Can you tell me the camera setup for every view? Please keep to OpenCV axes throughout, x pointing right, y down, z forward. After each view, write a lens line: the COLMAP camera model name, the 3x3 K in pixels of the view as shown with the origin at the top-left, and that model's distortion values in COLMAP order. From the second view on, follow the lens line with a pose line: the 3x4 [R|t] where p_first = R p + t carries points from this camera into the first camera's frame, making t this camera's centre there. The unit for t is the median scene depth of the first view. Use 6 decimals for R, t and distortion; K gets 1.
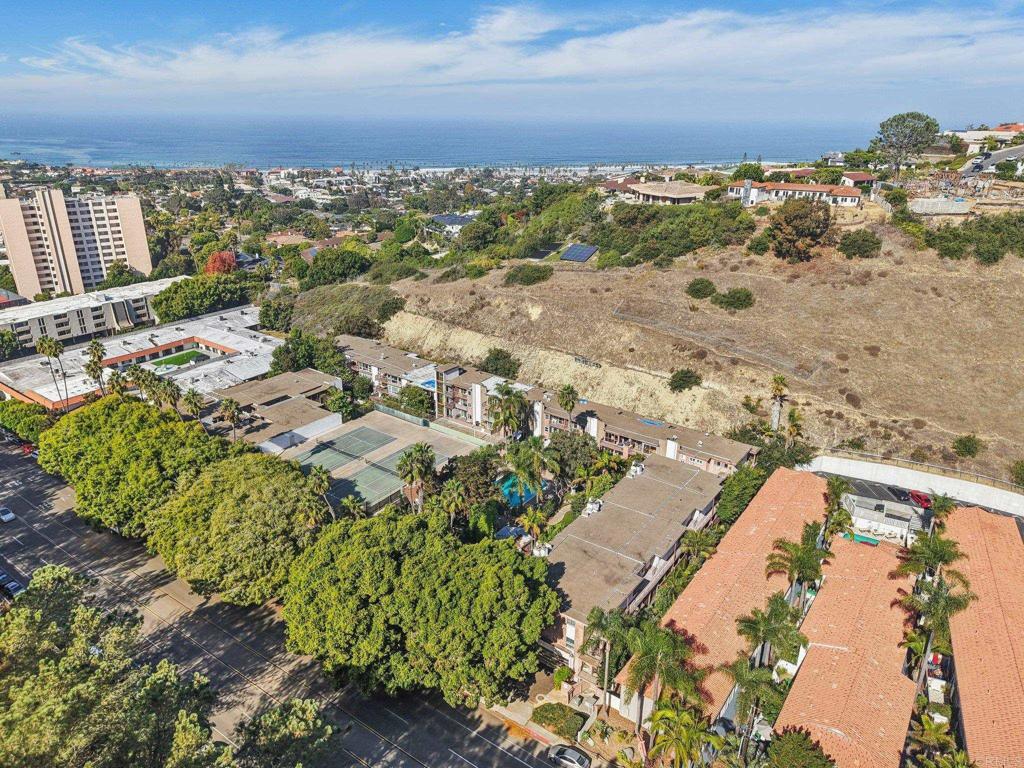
lens RADIAL K [[693.6, 0, 509.5], [0, 693.6, 381.9], [0, 0, 1]] dist [0.025231, -0.023389]
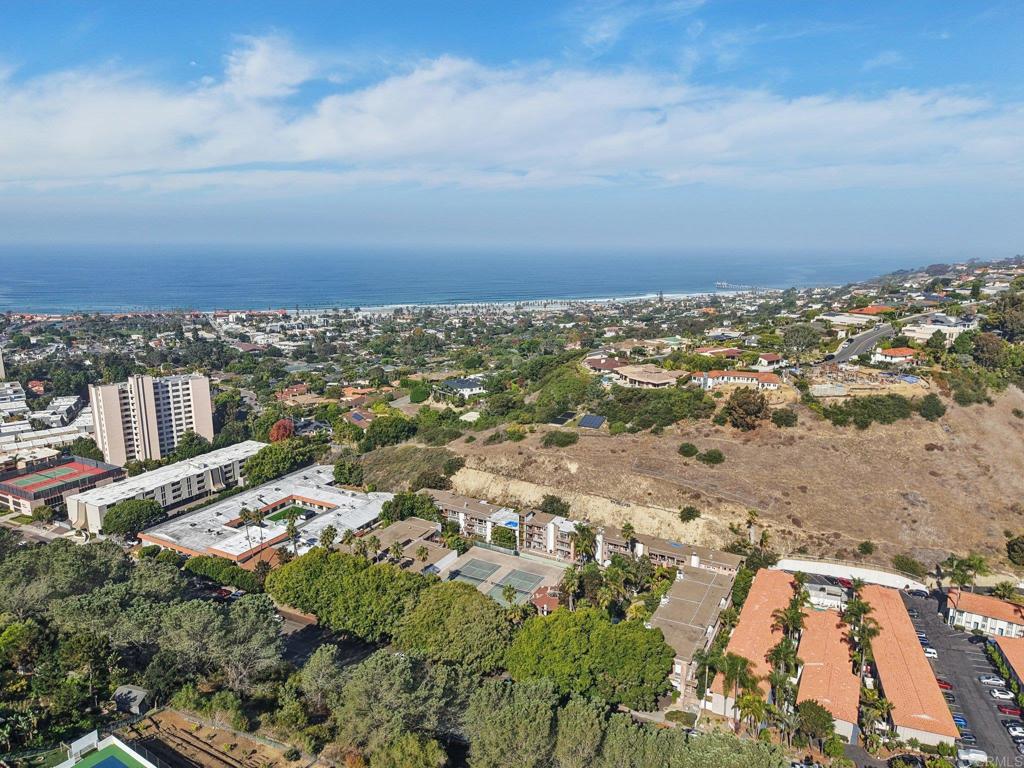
lens RADIAL K [[693.6, 0, 509.5], [0, 693.6, 381.9], [0, 0, 1]] dist [0.025231, -0.023389]
pose [[0.991078, -0.032421, 0.129281, -0.312825], [0.053337, 0.985387, -0.161765, -0.059665], [-0.122147, 0.167217, 0.978324, -0.472061]]
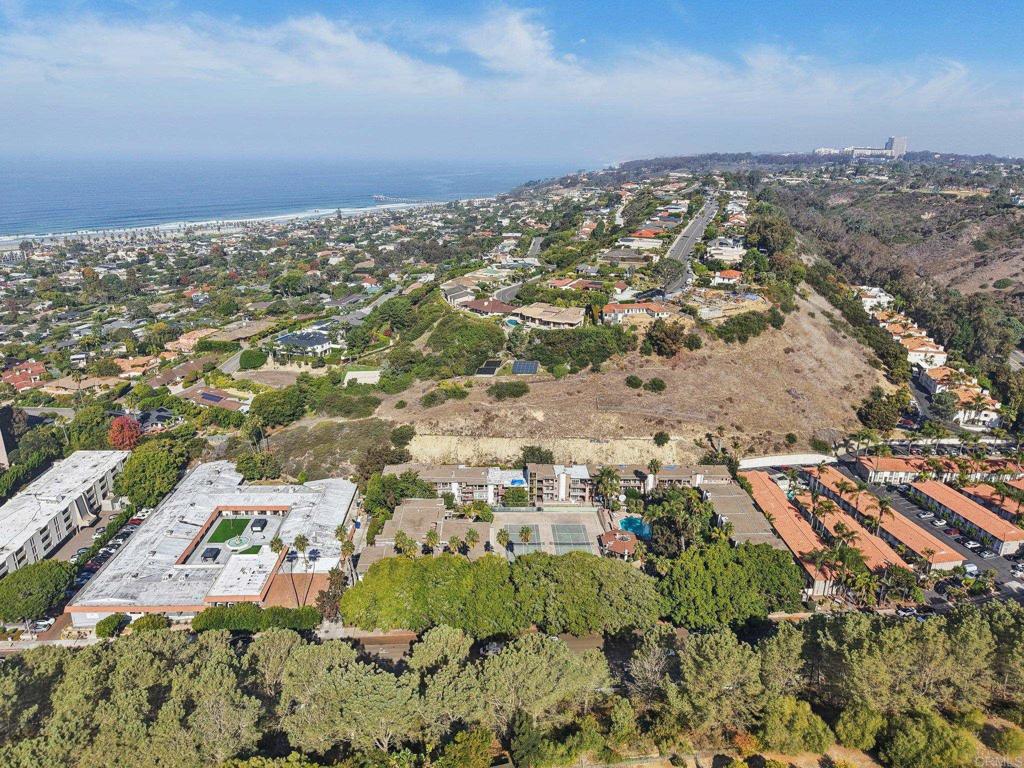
lens RADIAL K [[690.7, 0, 508.5], [0, 690.7, 384.9], [0, 0, 1]] dist [0.039316, -0.042651]
pose [[0.787318, -0.200222, 0.583131, -0.984348], [0.219875, 0.974794, 0.037837, -0.270526], [-0.576008, 0.098426, 0.811497, -0.185249]]
